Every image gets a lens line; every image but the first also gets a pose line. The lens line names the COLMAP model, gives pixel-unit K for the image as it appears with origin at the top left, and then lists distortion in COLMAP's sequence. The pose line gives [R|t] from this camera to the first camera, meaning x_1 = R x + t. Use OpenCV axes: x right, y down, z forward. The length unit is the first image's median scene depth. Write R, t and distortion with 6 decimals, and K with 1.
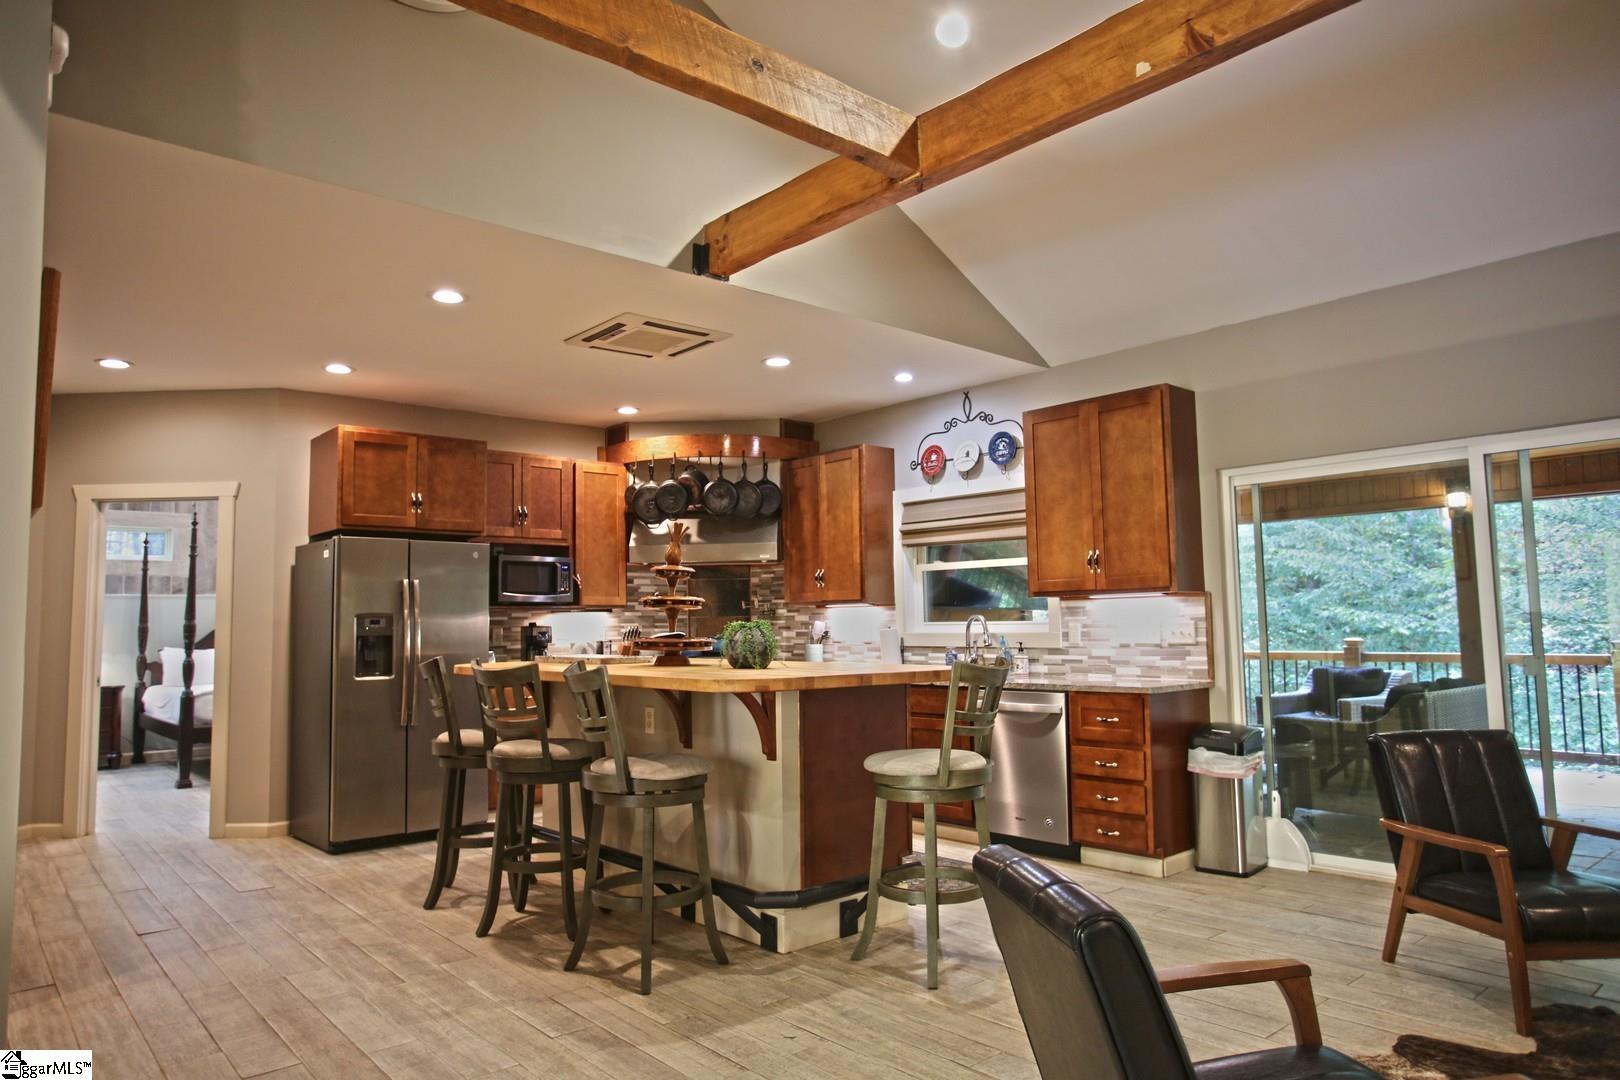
lens RADIAL K [[1016.7, 0, 822.6], [0, 1016.7, 555.9], [0, 0, 1]] dist [-0.038560, 0.001544]
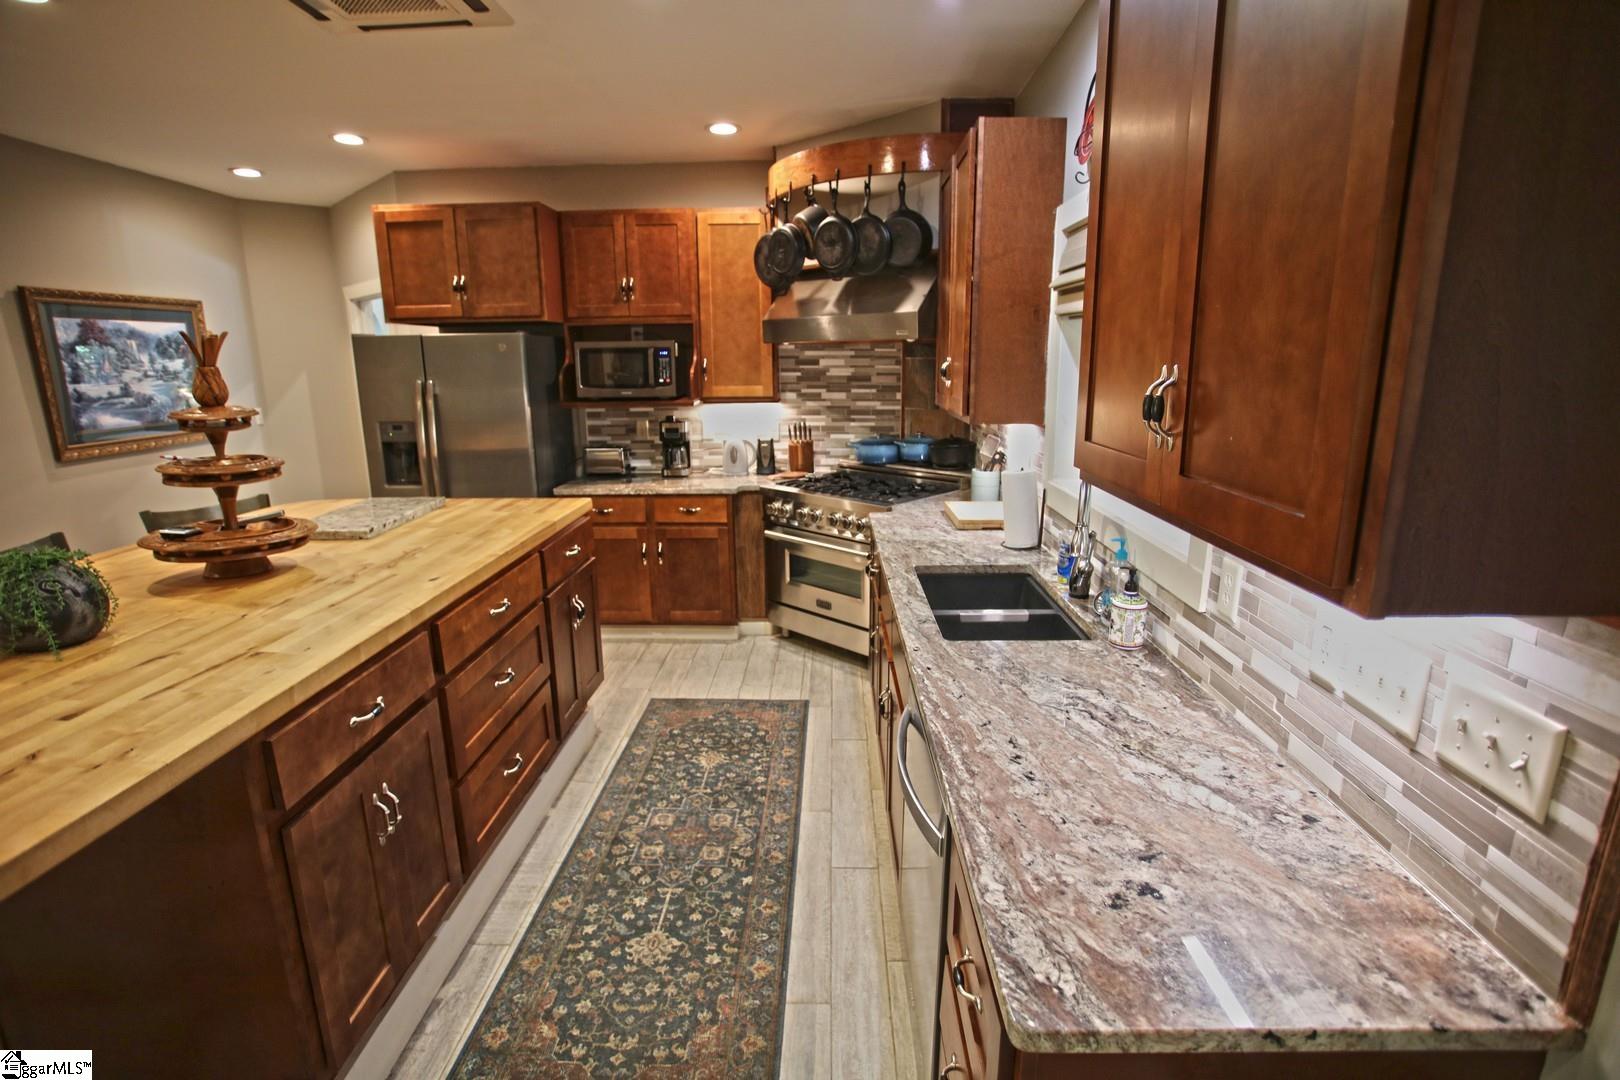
lens RADIAL K [[788.9, 0, 810.0], [0, 788.9, 540.0], [0, 0, 1]] dist [-0.064046, 0.023596]
pose [[0.729458, 0.165608, -0.663676, 0.310840], [0.040263, 0.958172, 0.283348, -0.021095], [0.682840, -0.233412, 0.692278, 0.701060]]
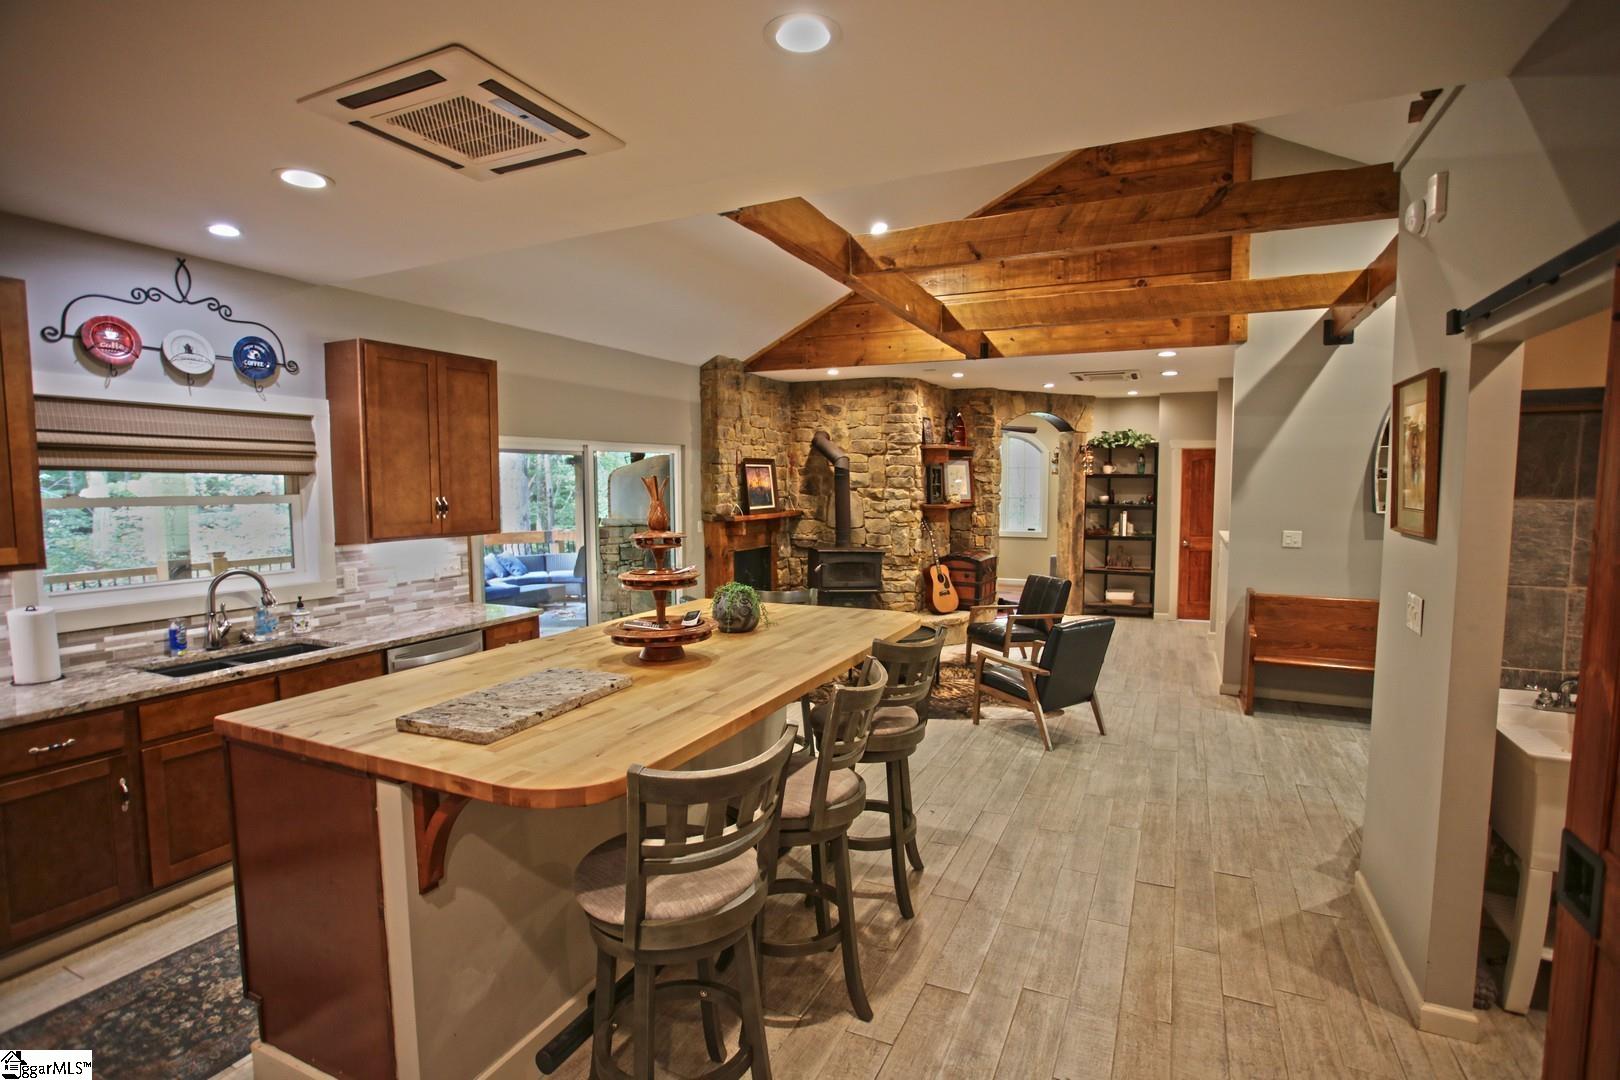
lens RADIAL K [[788.9, 0, 810.0], [0, 788.9, 540.0], [0, 0, 1]] dist [-0.064046, 0.023596]
pose [[-0.391689, -0.052839, 0.918579, -0.576072], [-0.054365, 0.997935, 0.034222, -0.008446], [-0.918490, -0.036534, -0.393752, 0.869893]]
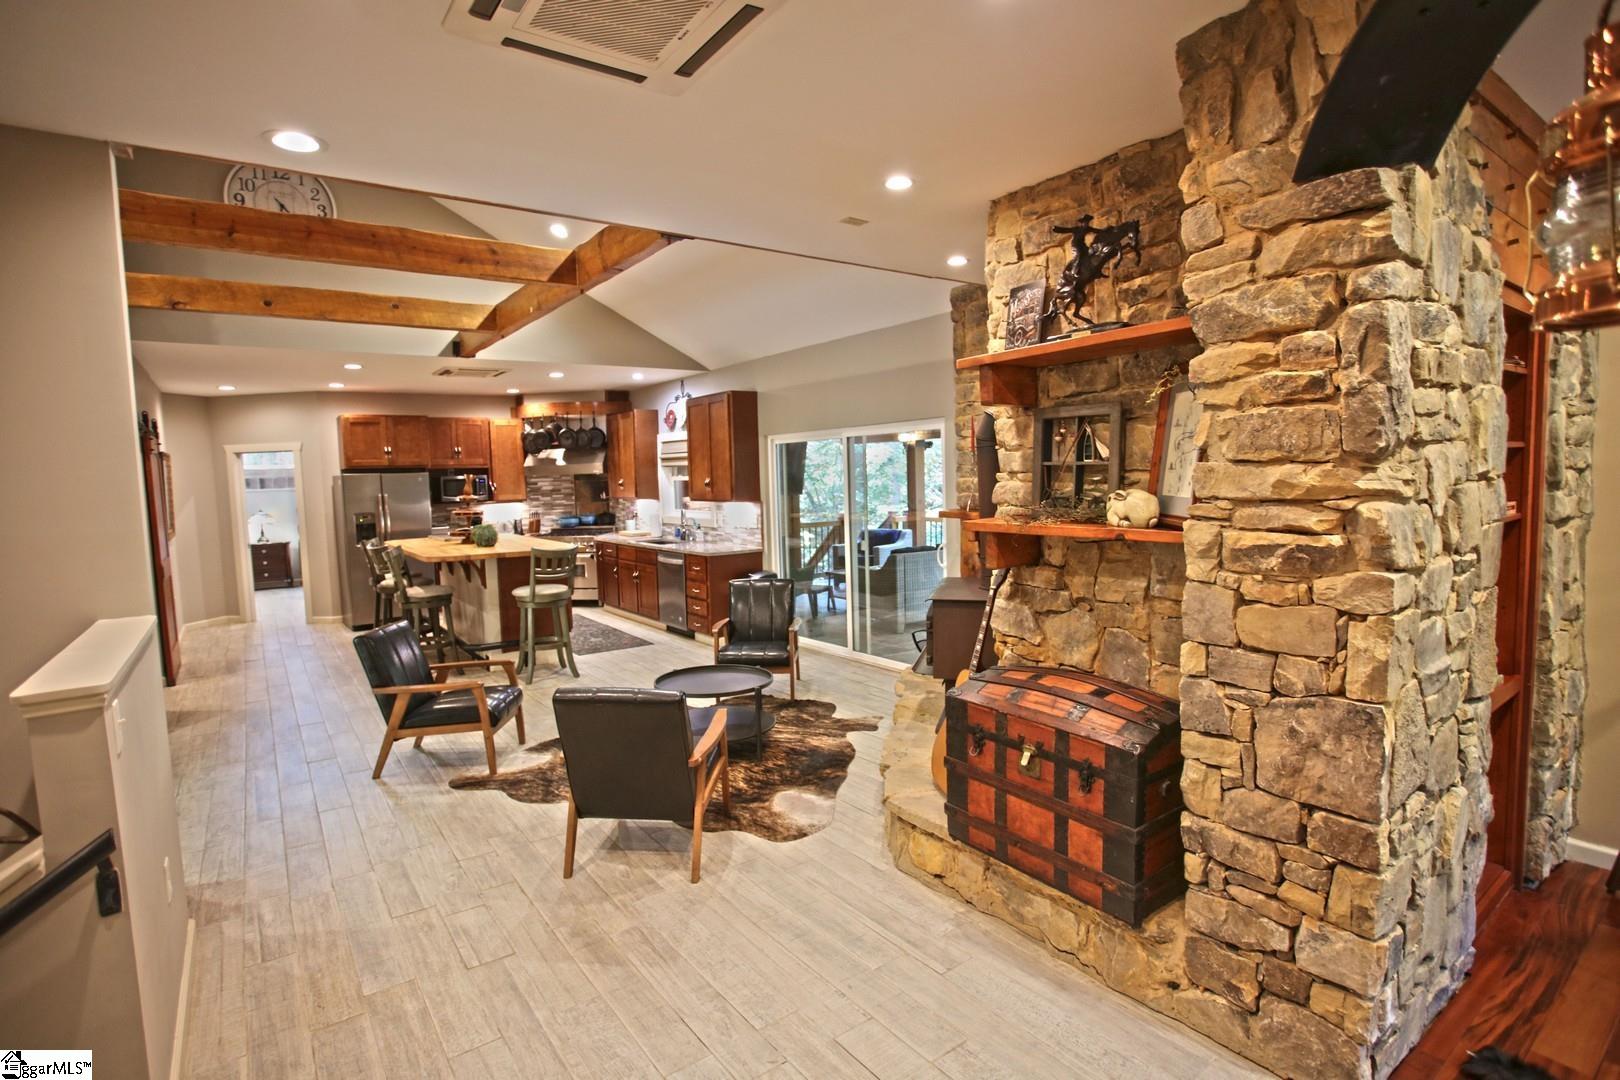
lens RADIAL K [[788.9, 0, 810.0], [0, 788.9, 540.0], [0, 0, 1]] dist [-0.064046, 0.023596]
pose [[0.995272, -0.001416, -0.097113, 0.537659], [0.016273, 0.988190, 0.152368, -0.100703], [0.095750, -0.153228, 0.983541, -0.388654]]
